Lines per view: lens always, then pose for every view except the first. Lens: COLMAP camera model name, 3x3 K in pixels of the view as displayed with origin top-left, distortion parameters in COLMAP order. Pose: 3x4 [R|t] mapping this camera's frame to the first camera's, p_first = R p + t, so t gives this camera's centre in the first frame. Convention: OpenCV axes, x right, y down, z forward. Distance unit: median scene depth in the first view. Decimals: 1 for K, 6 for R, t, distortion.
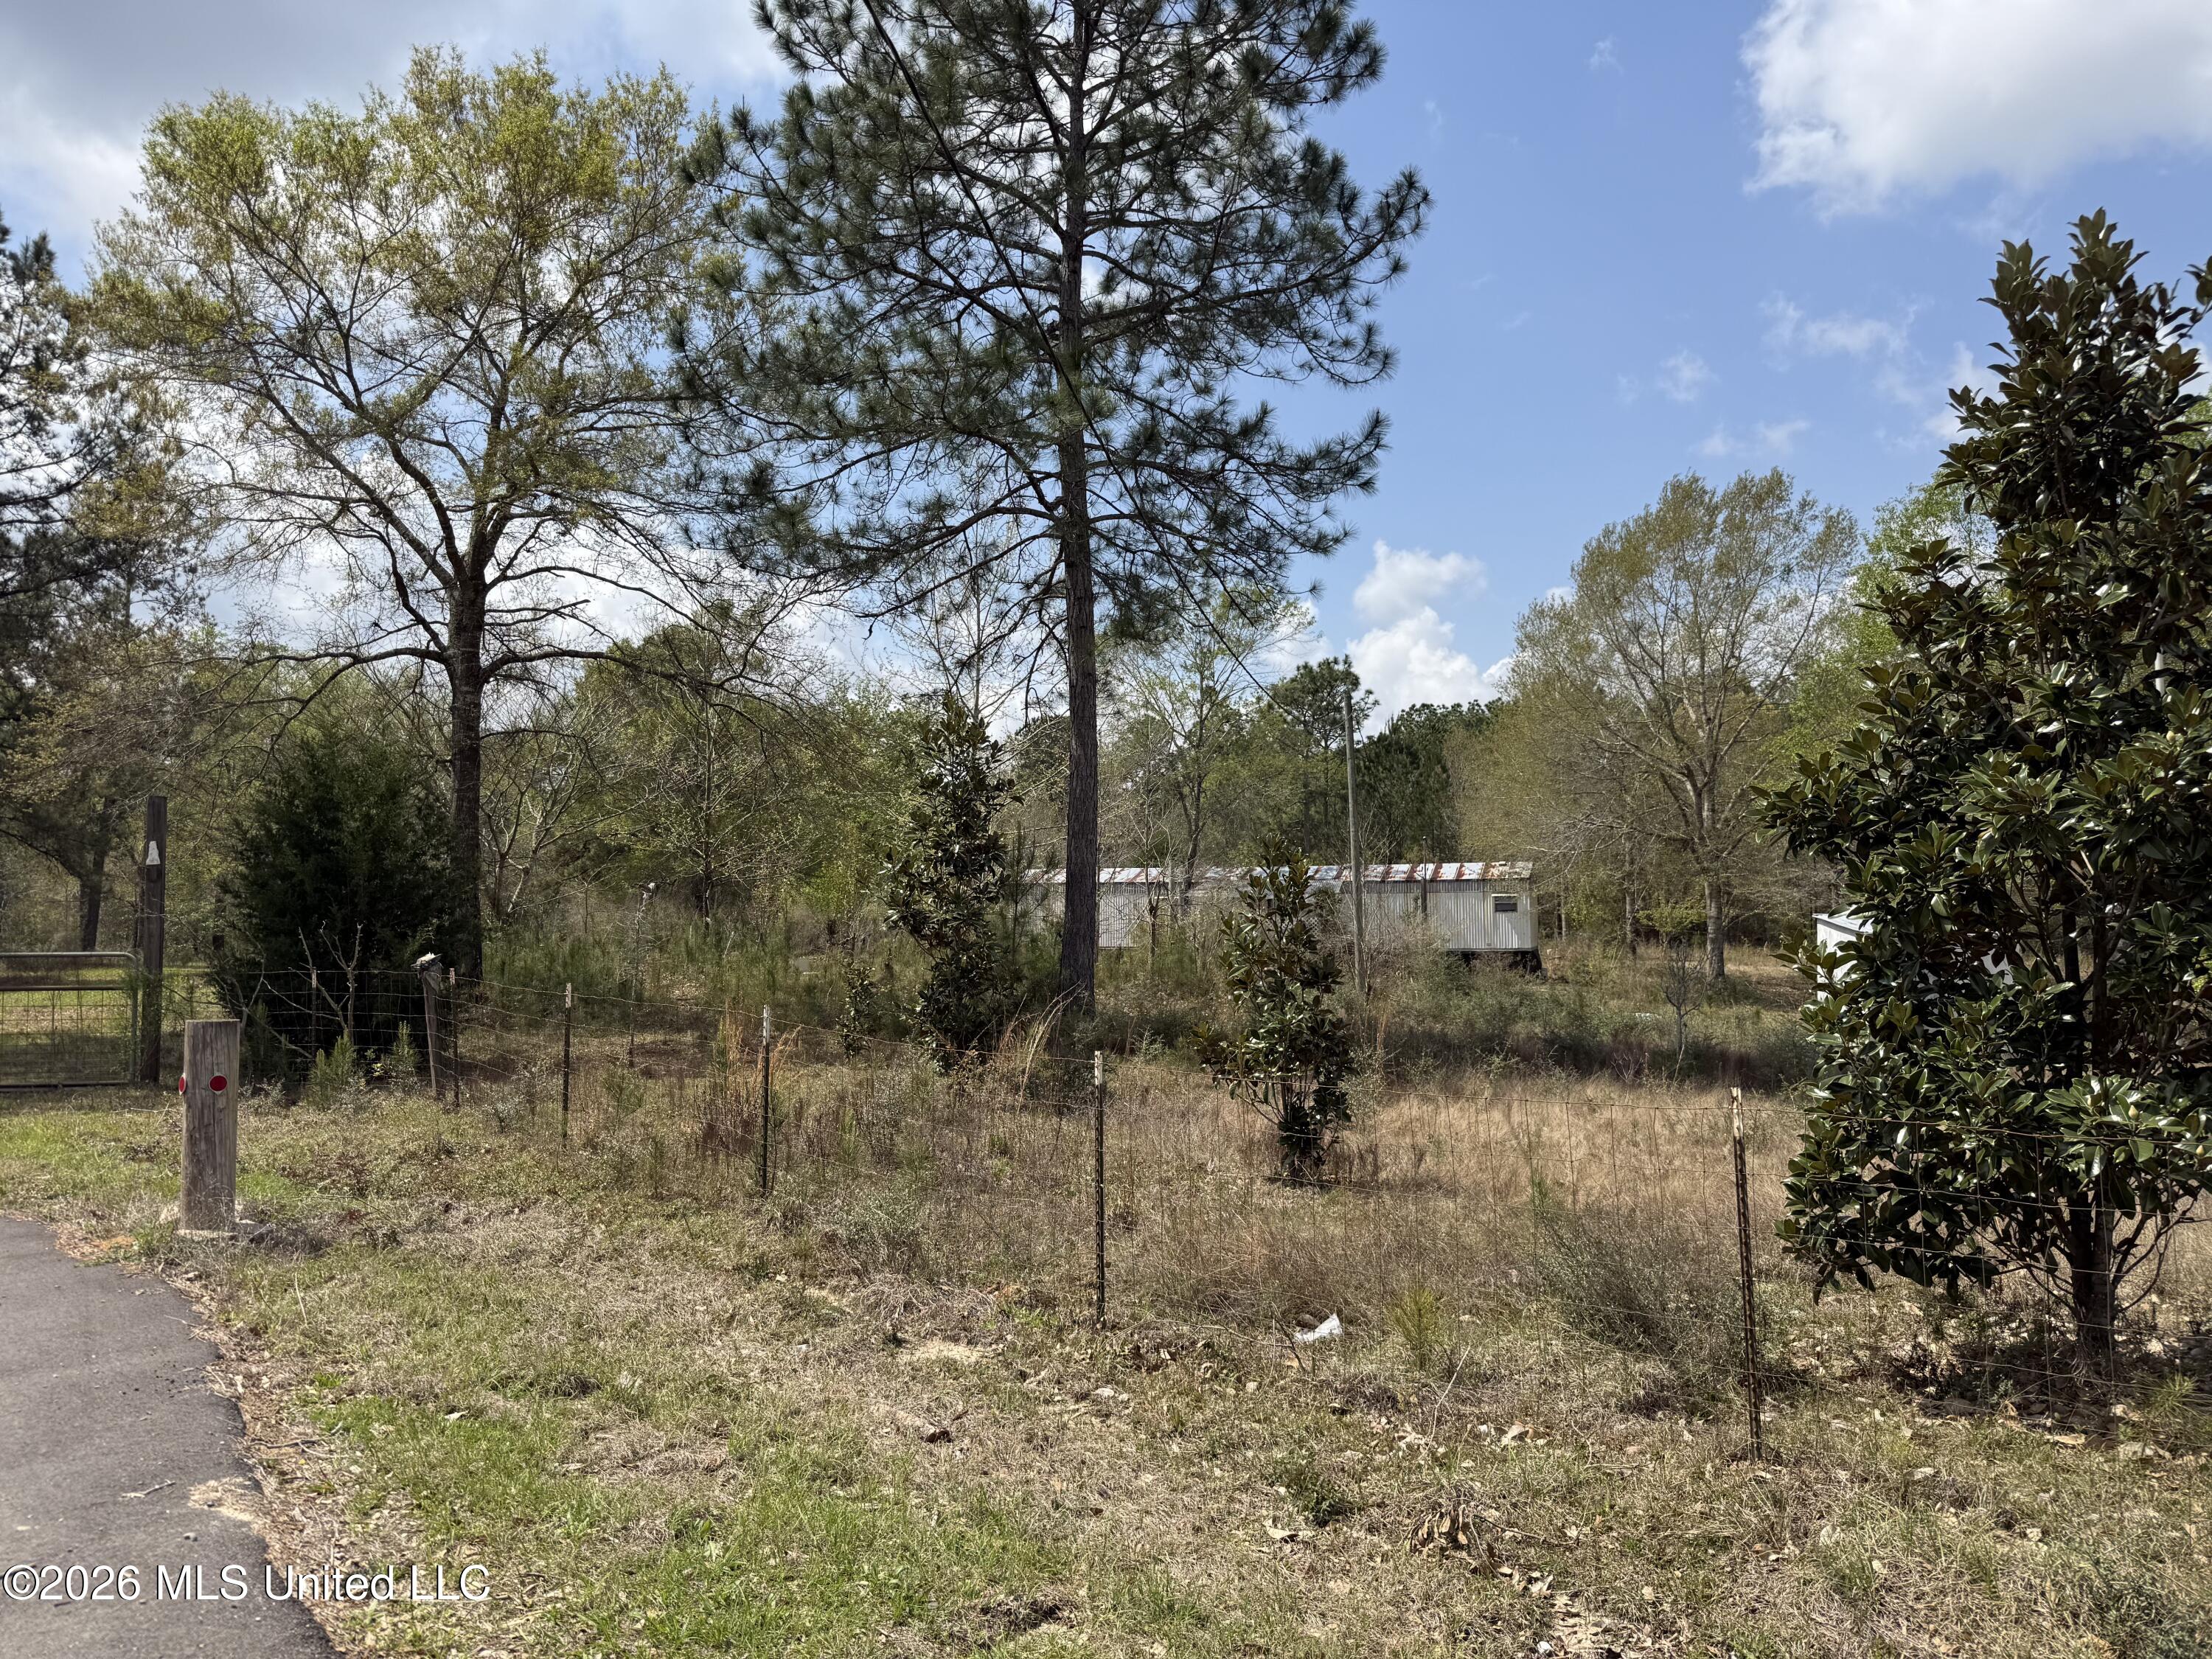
lens RADIAL K [[1567.4, 0, 1091.7], [0, 1567.4, 843.7], [0, 0, 1]] dist [0.003972, -0.005853]
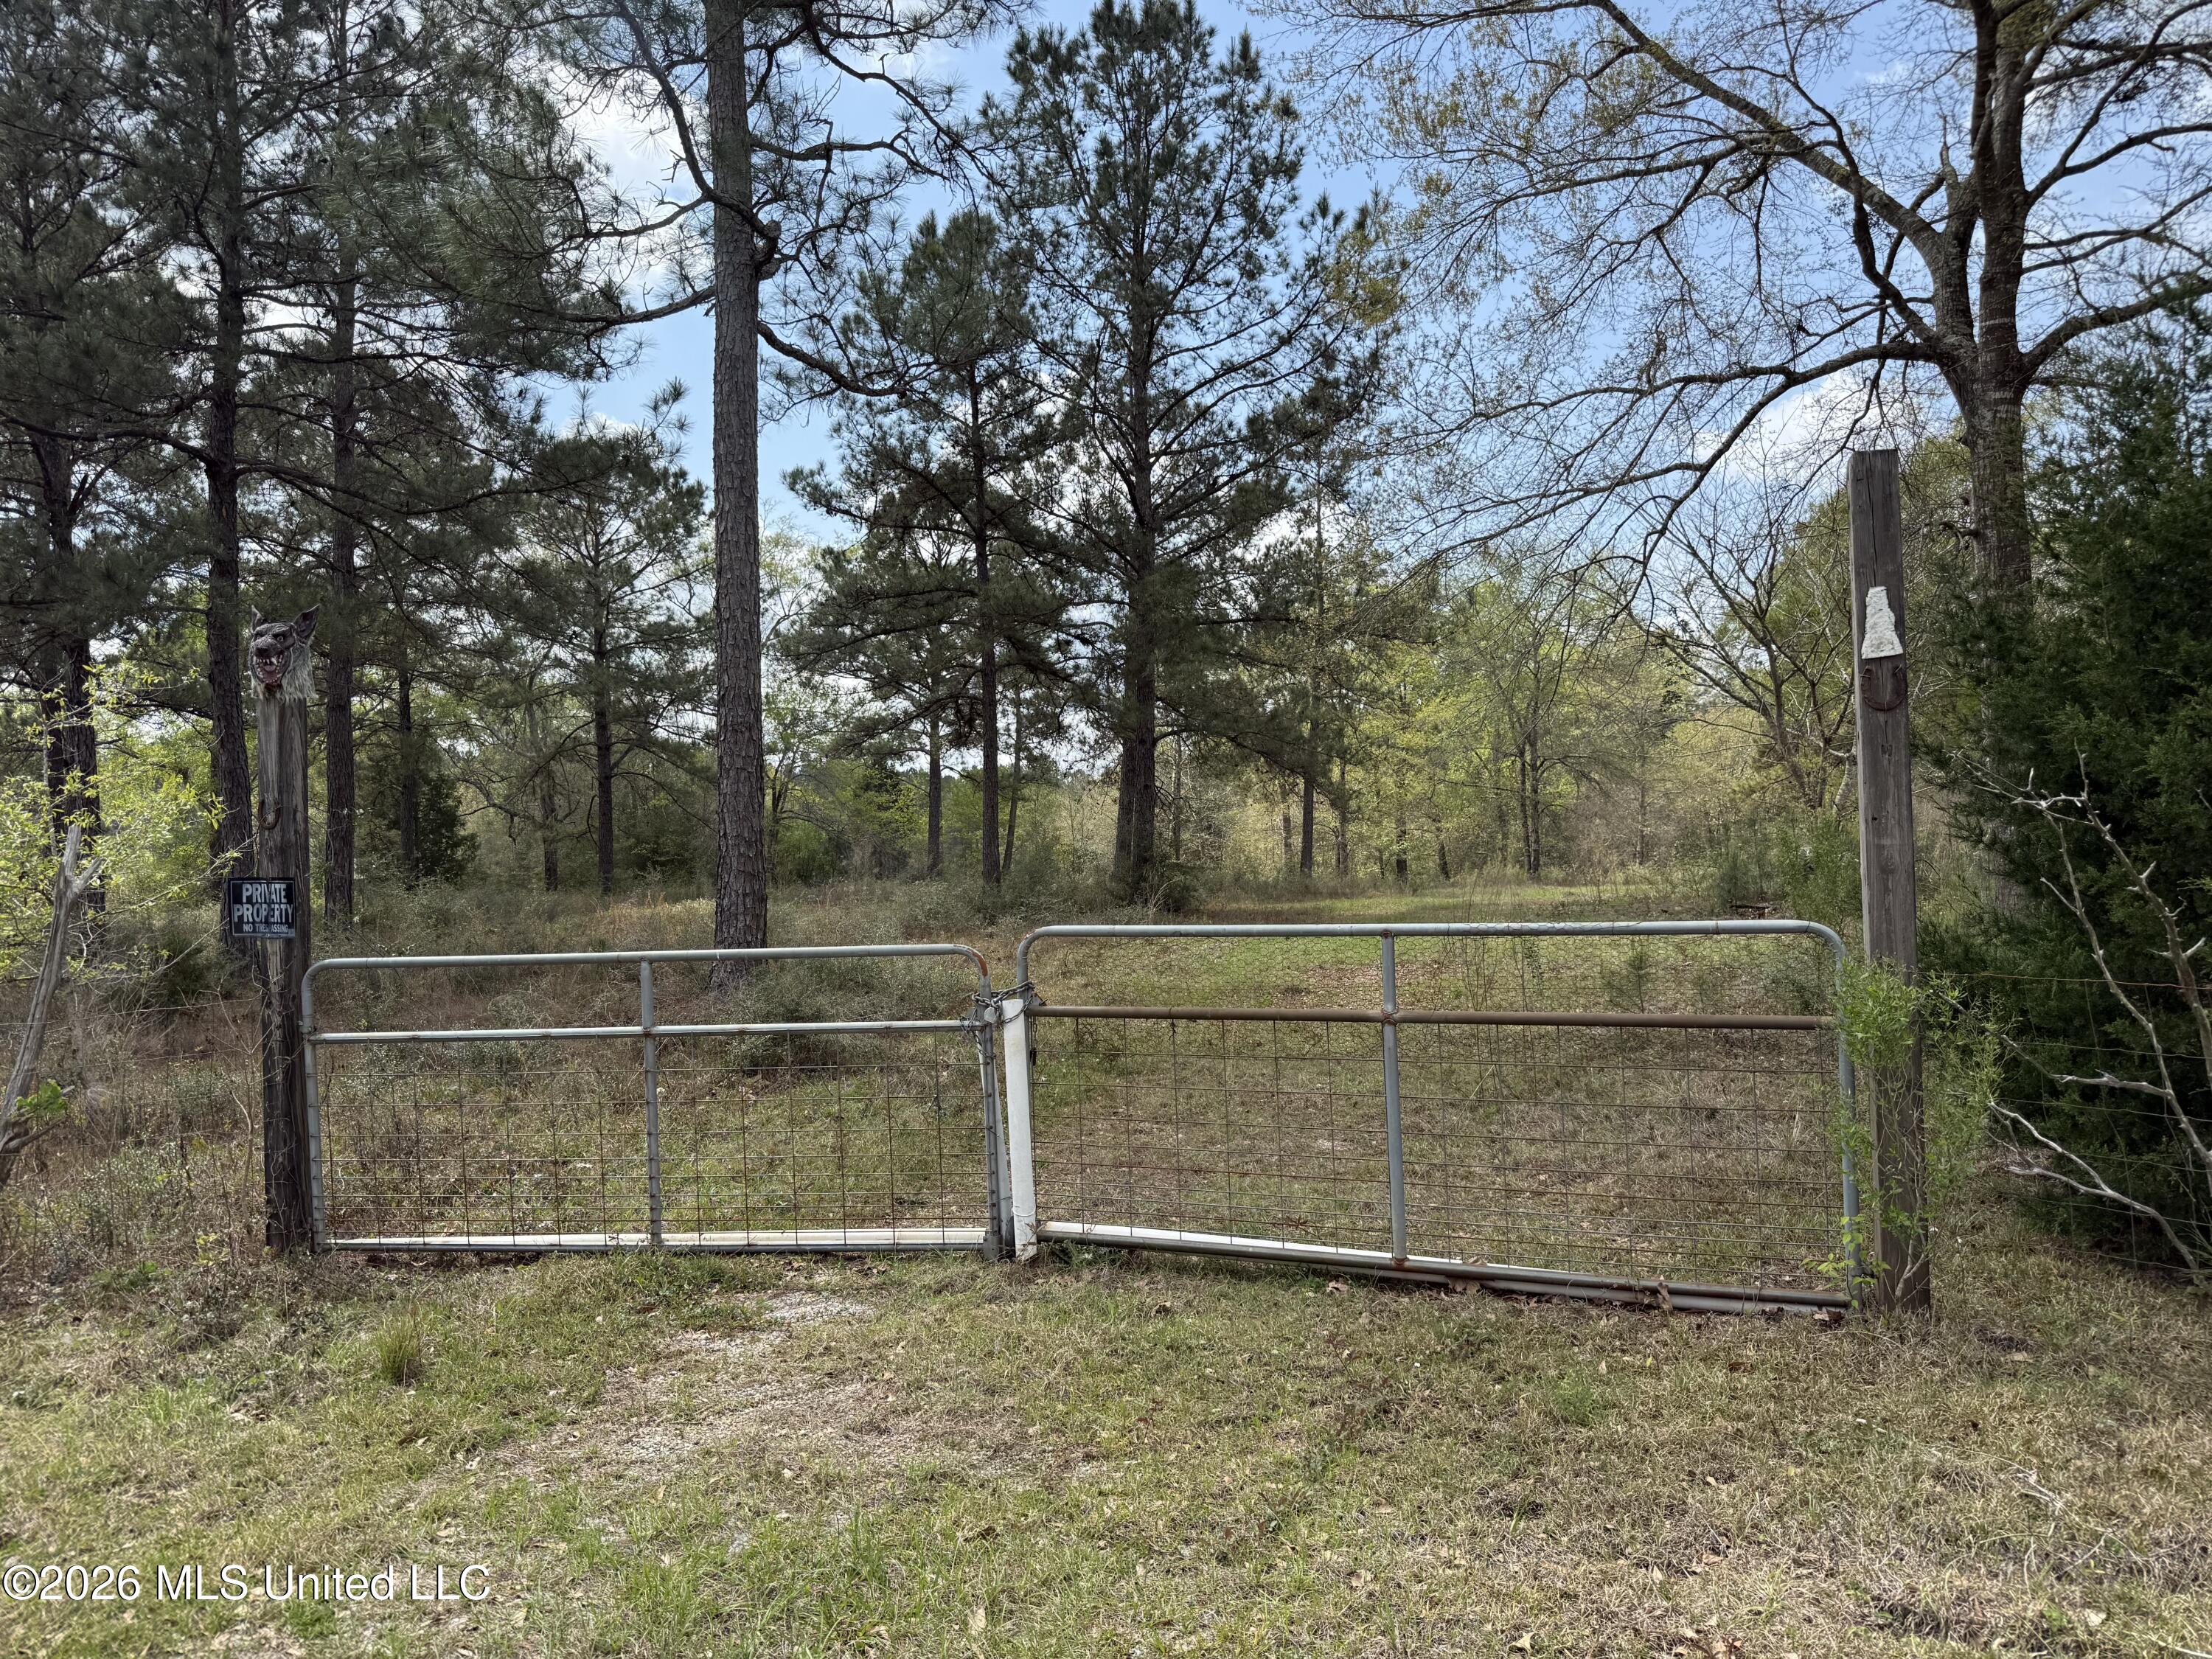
lens RADIAL K [[1567.4, 0, 1105.0], [0, 1567.4, 828.8], [0, 0, 1]] dist [0.003972, -0.005853]
pose [[0.779981, -0.038806, -0.624599, -0.305566], [0.065294, 0.997674, 0.019552, 0.018083], [0.622387, -0.056033, 0.780701, 0.380702]]
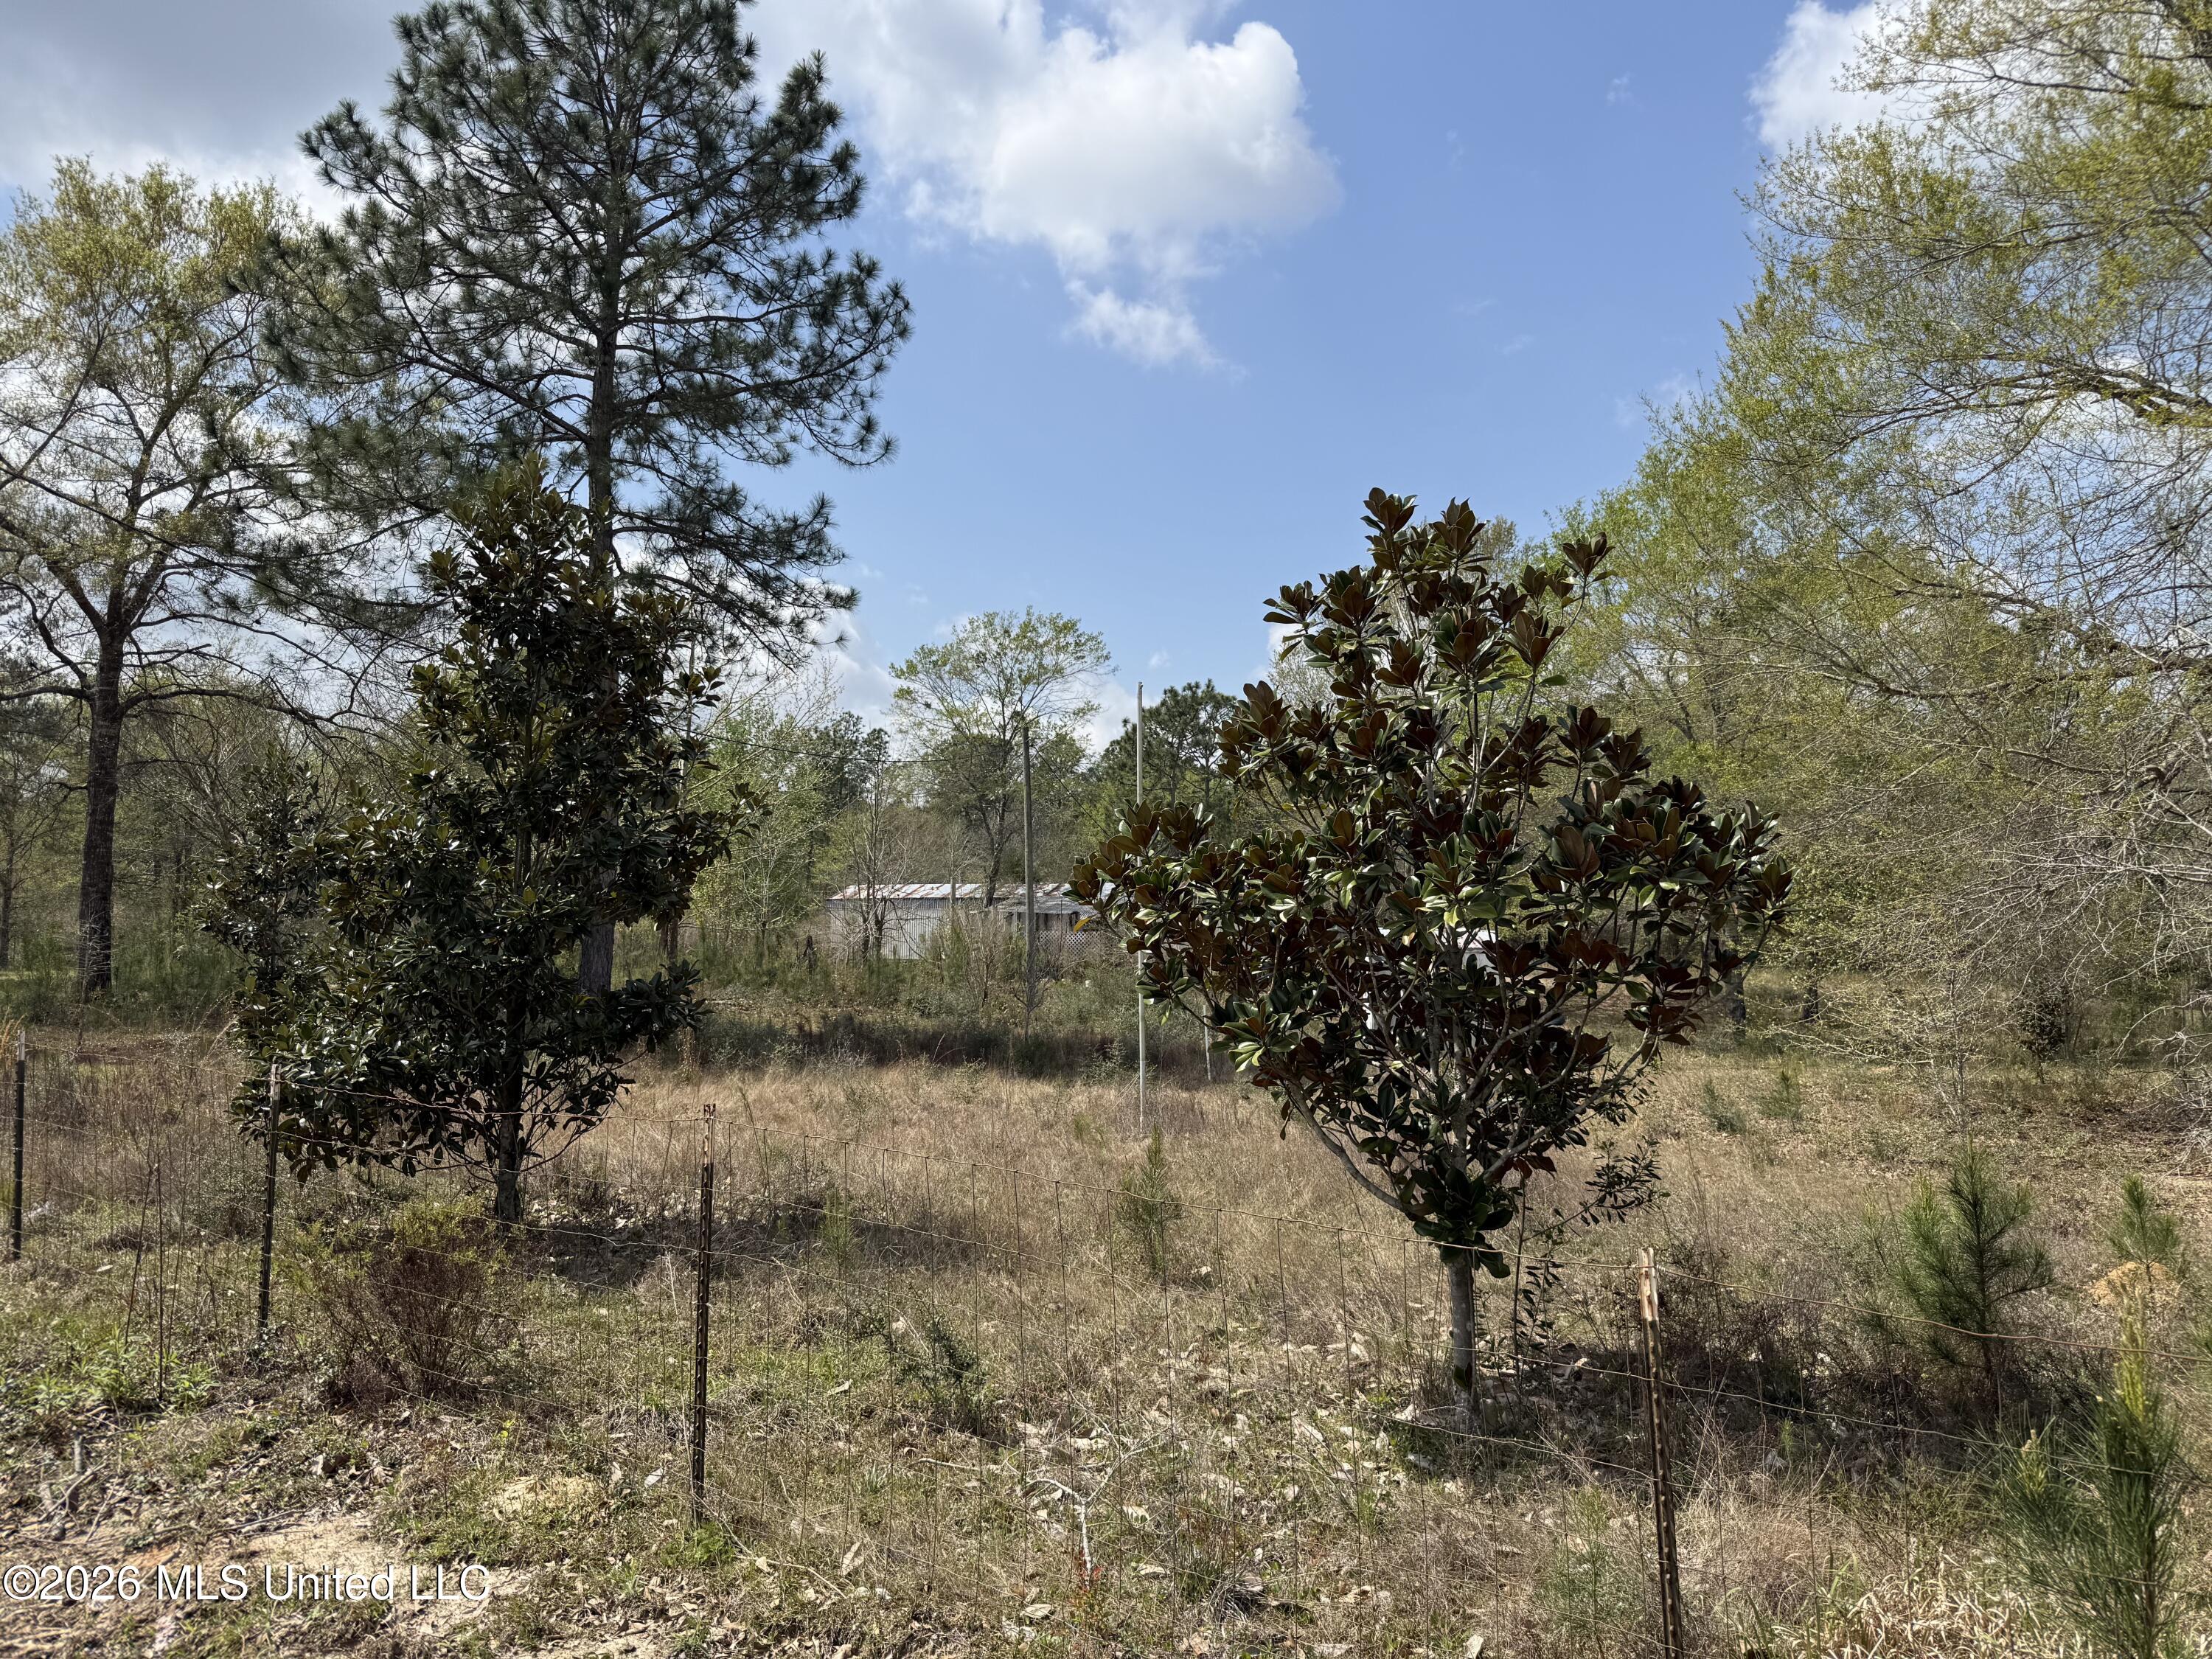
lens RADIAL K [[1567.4, 0, 1115.9], [0, 1567.4, 813.6], [0, 0, 1]] dist [0.003972, -0.005853]
pose [[0.999914, 0.006089, 0.011616, 0.308974], [-0.005756, 0.999579, -0.028427, -0.005959], [-0.011784, 0.028358, 0.999528, -0.125569]]
